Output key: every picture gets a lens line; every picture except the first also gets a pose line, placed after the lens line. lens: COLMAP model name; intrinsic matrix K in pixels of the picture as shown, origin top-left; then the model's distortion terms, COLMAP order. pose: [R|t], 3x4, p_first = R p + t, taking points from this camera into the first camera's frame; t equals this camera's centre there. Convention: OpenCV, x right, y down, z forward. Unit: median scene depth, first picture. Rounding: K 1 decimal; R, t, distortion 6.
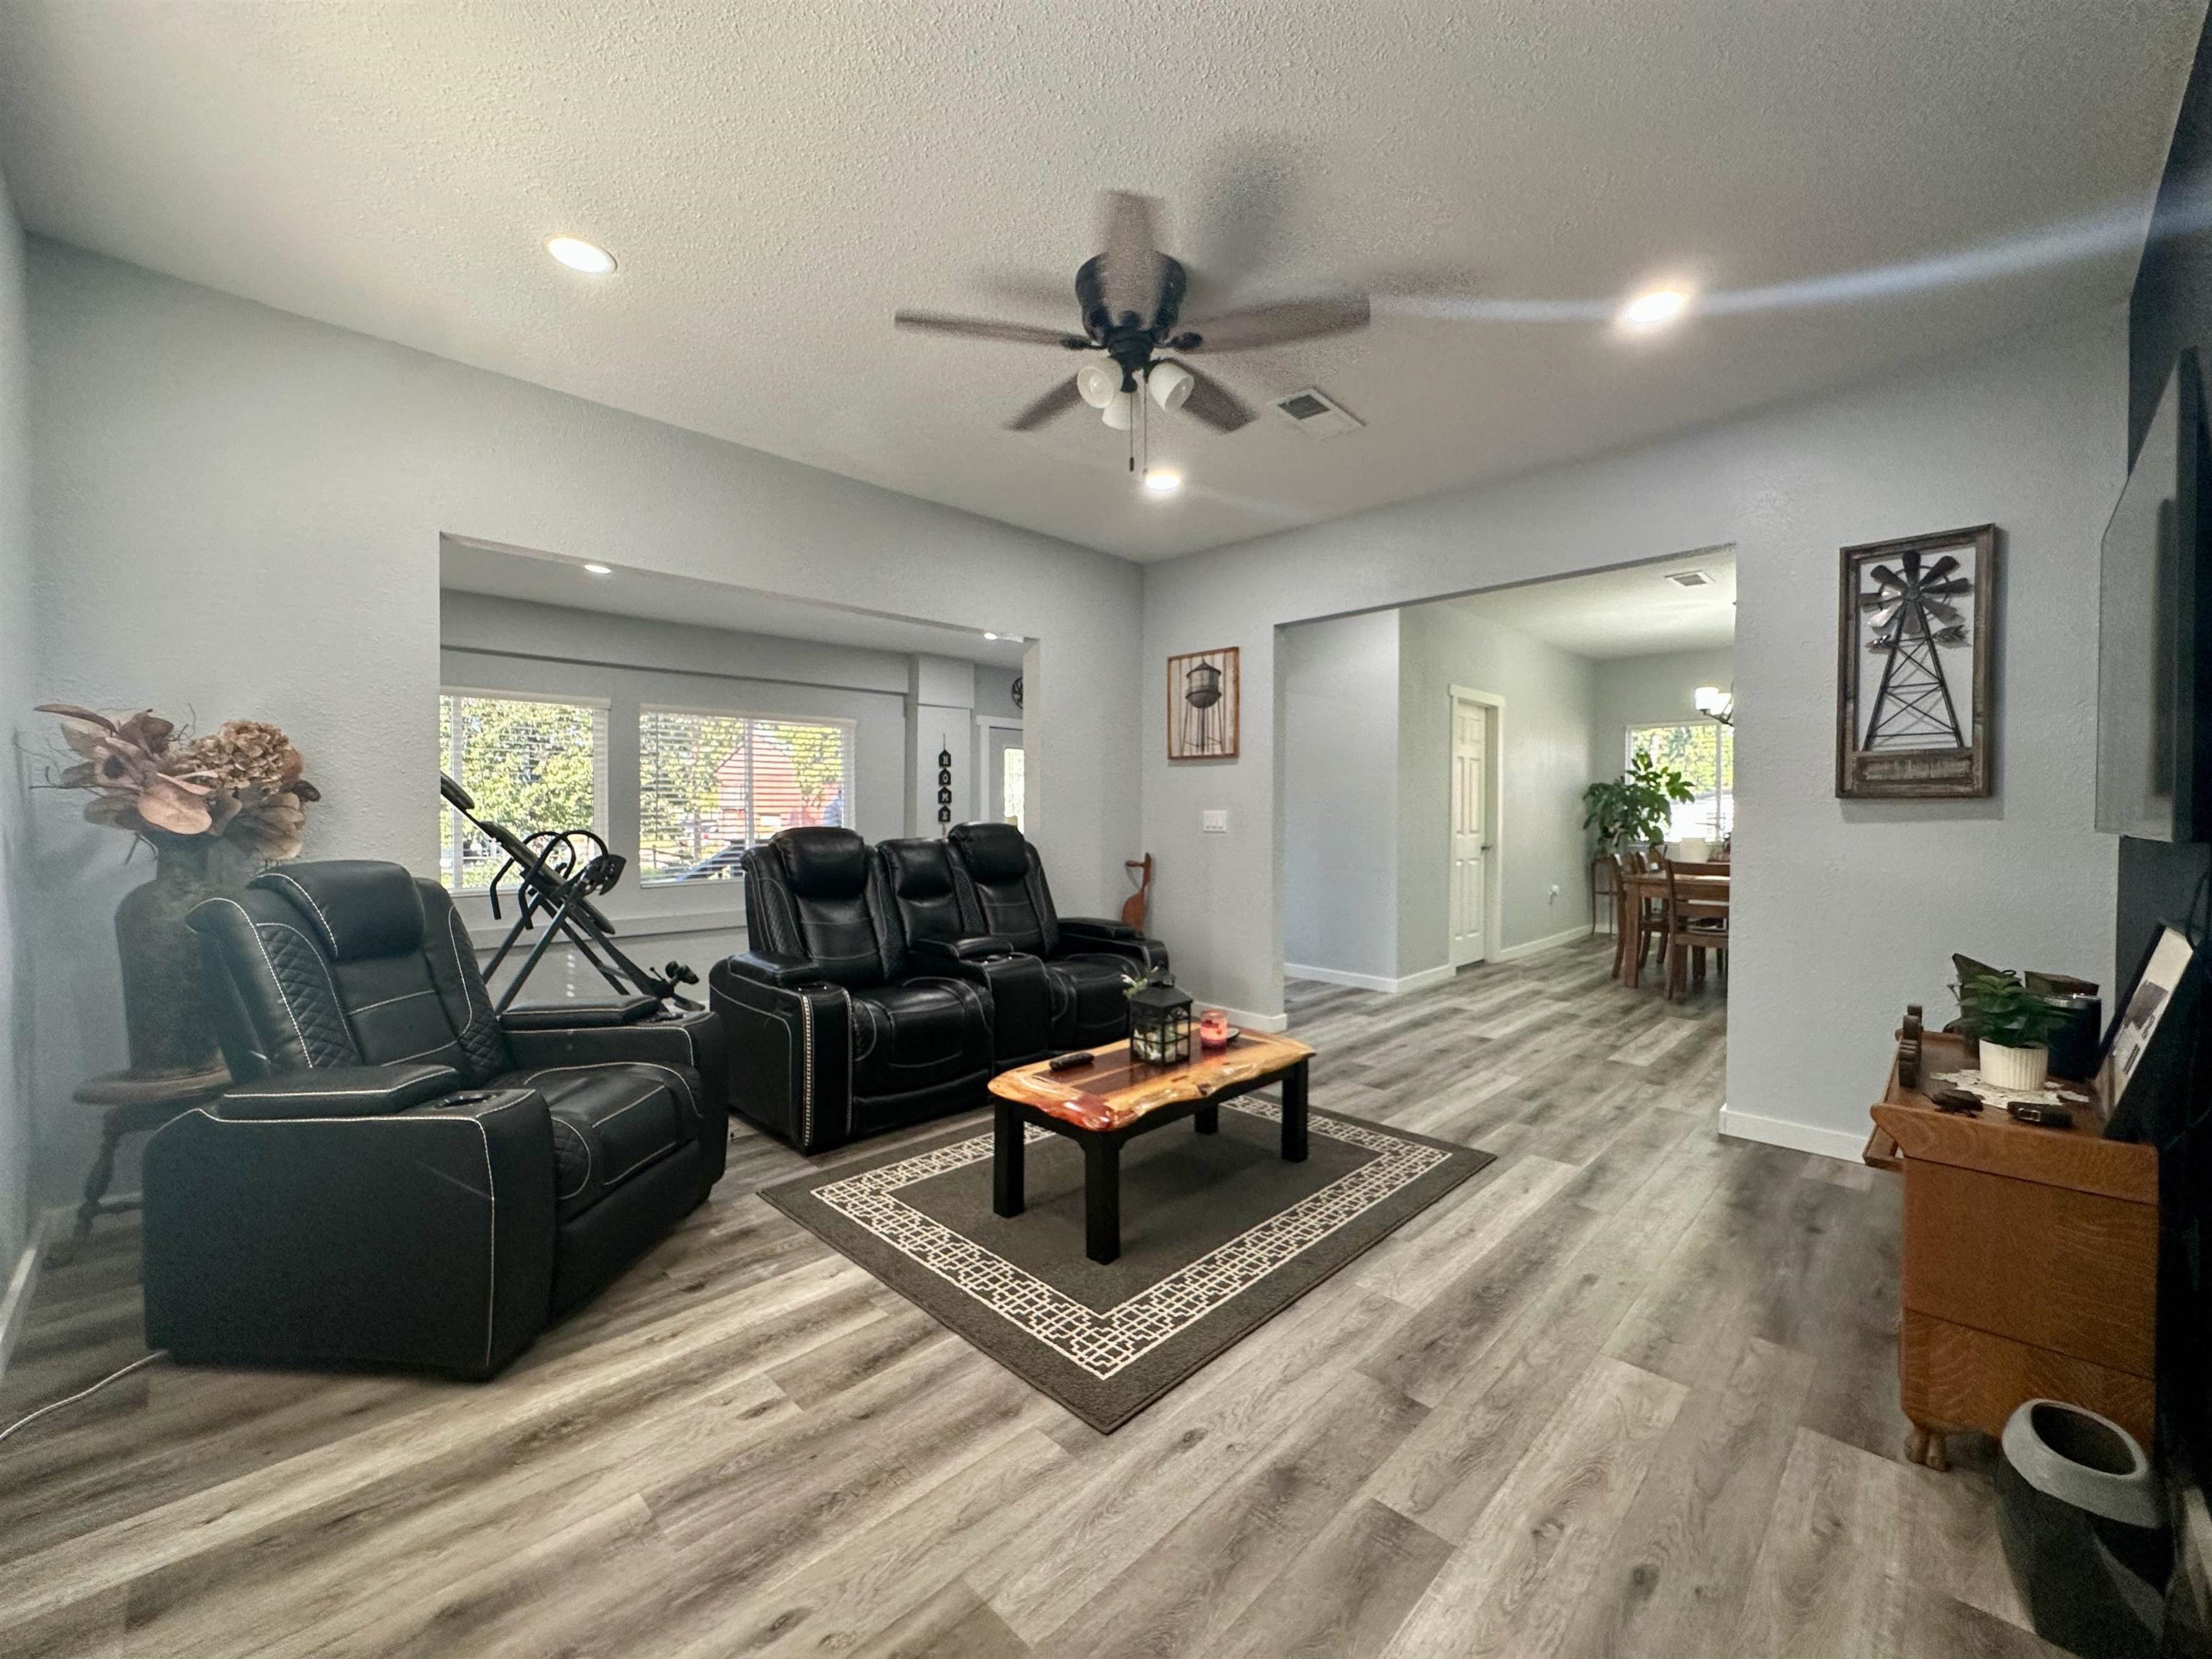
lens RADIAL K [[882.3, 0, 1116.3], [0, 882.3, 823.5], [0, 0, 1]] dist [-0.007449, 0.001095]
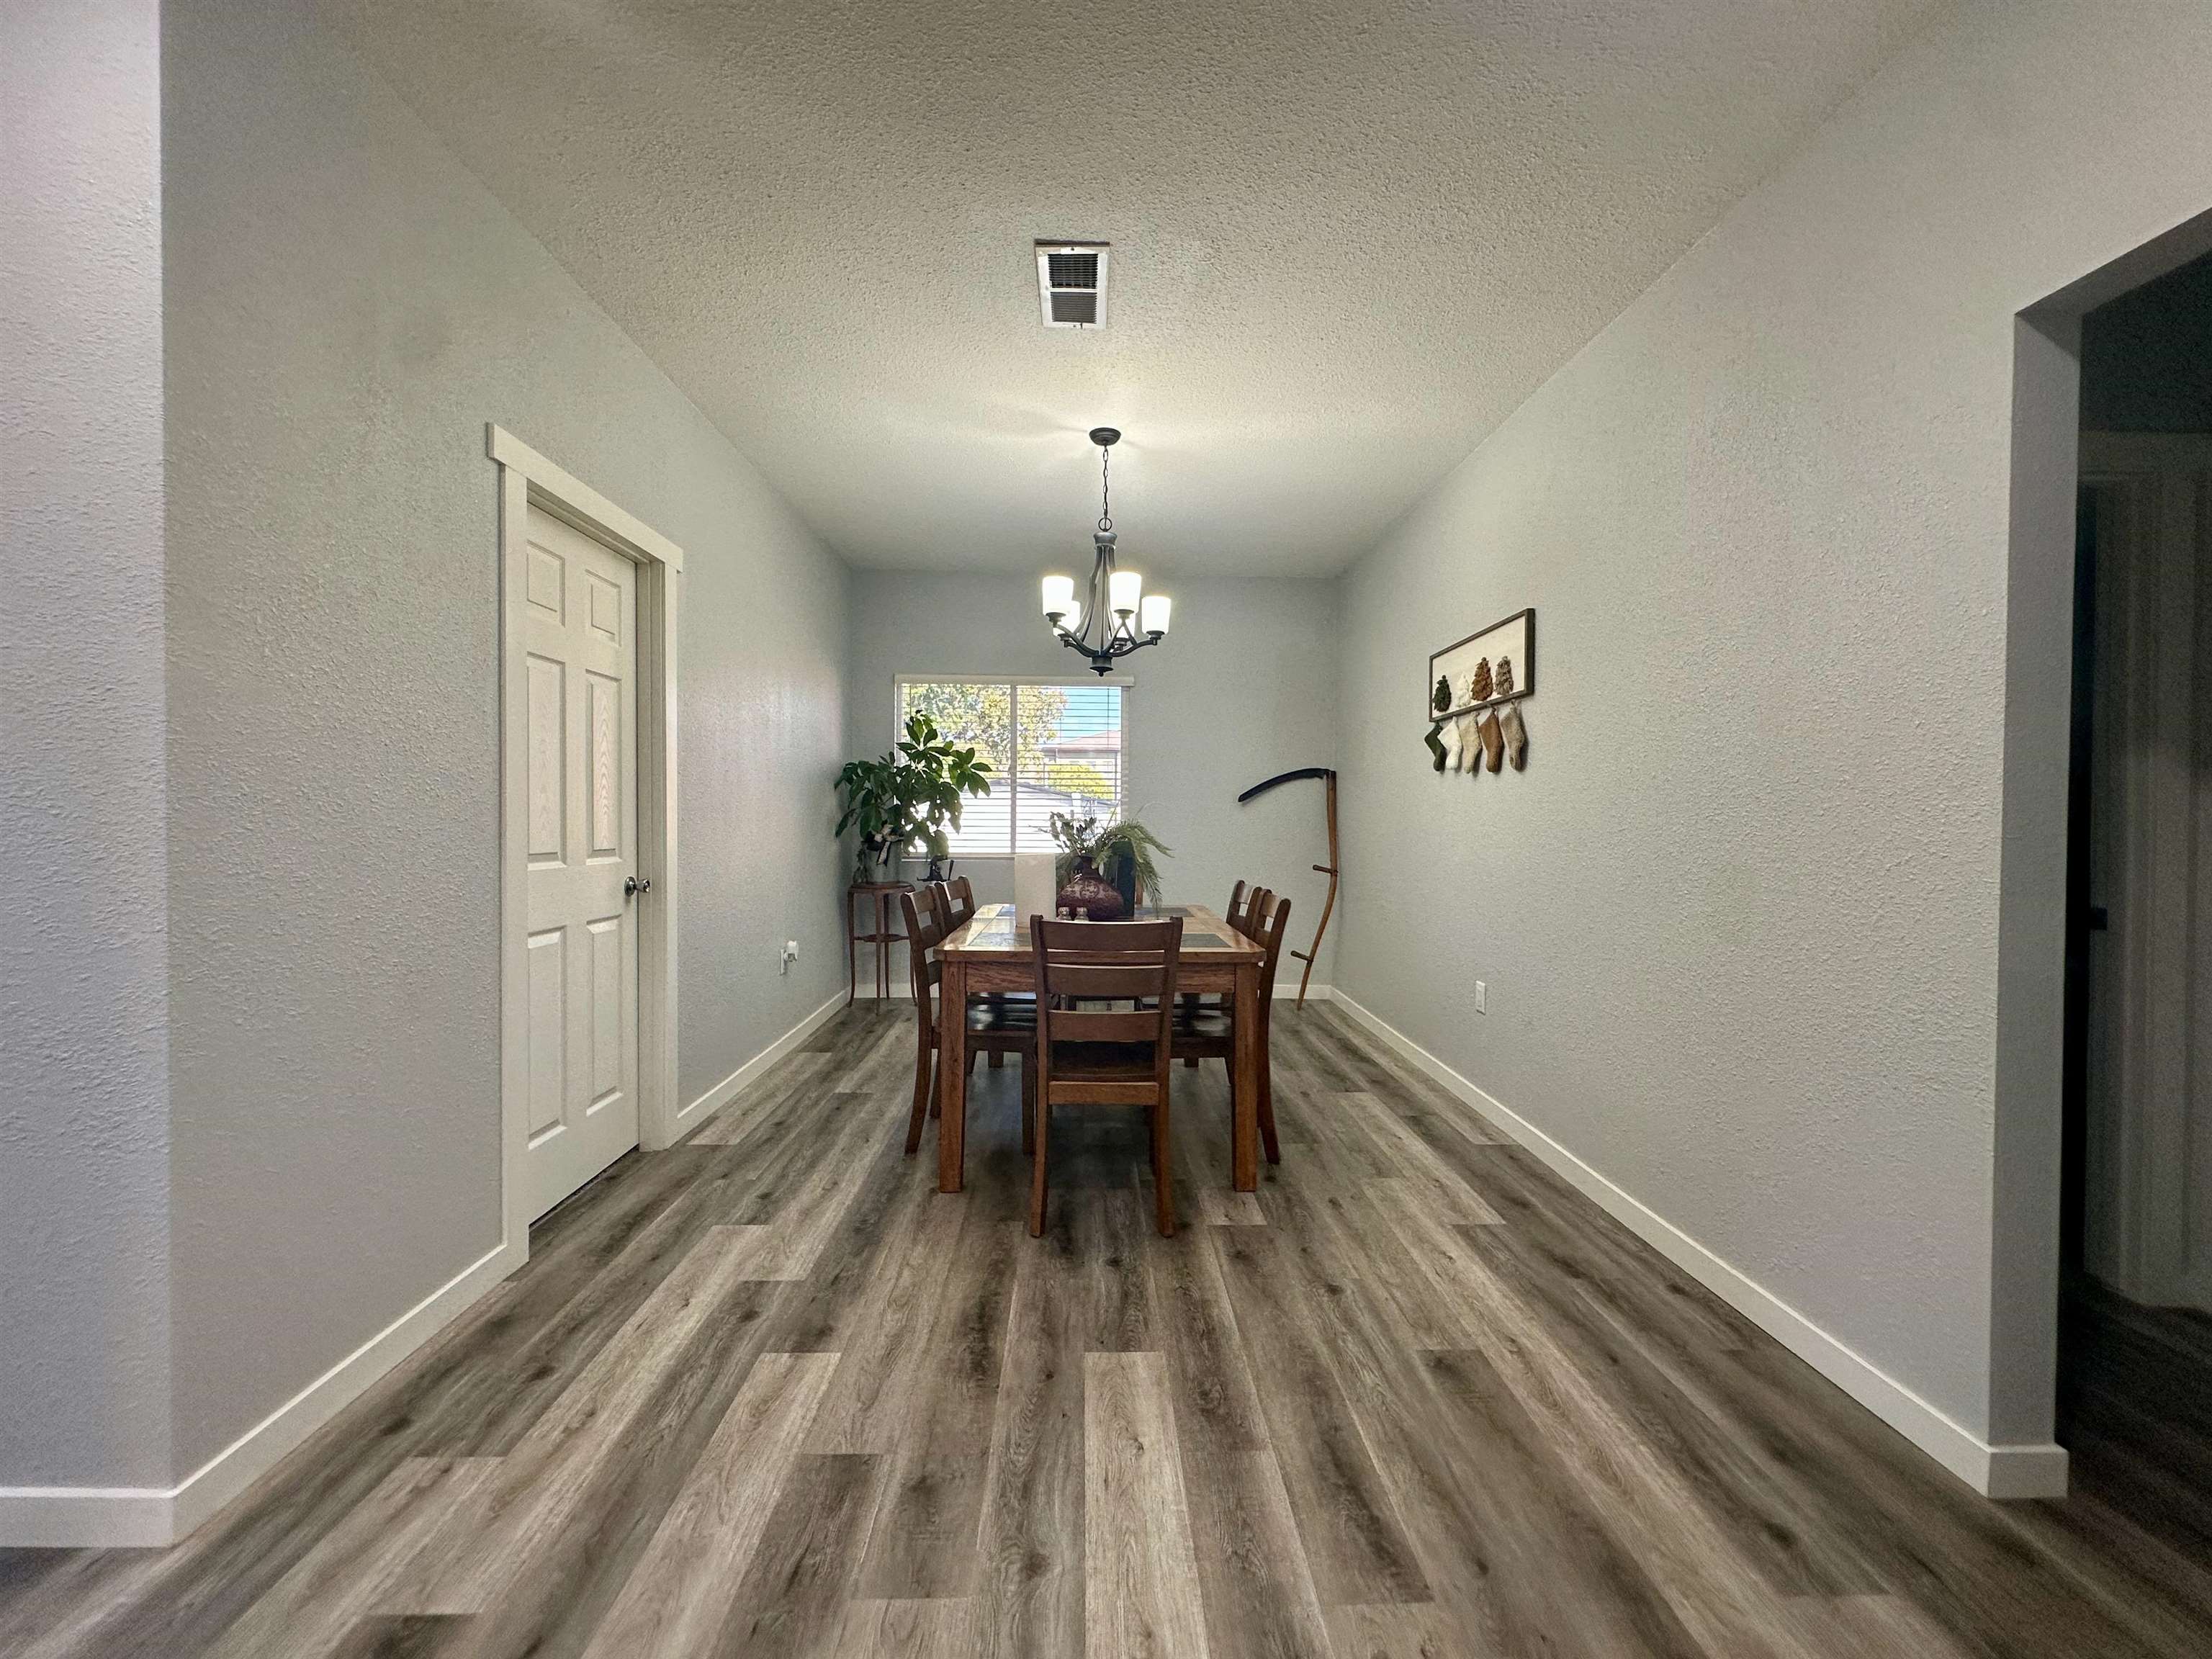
lens RADIAL K [[882.3, 0, 1110.2], [0, 882.3, 823.3], [0, 0, 1]] dist [-0.007449, 0.001095]
pose [[0.690619, -0.005739, 0.723196, 0.227436], [0.007427, 0.999972, 0.000844, -0.002184], [-0.723181, 0.004788, 0.690642, 0.455029]]
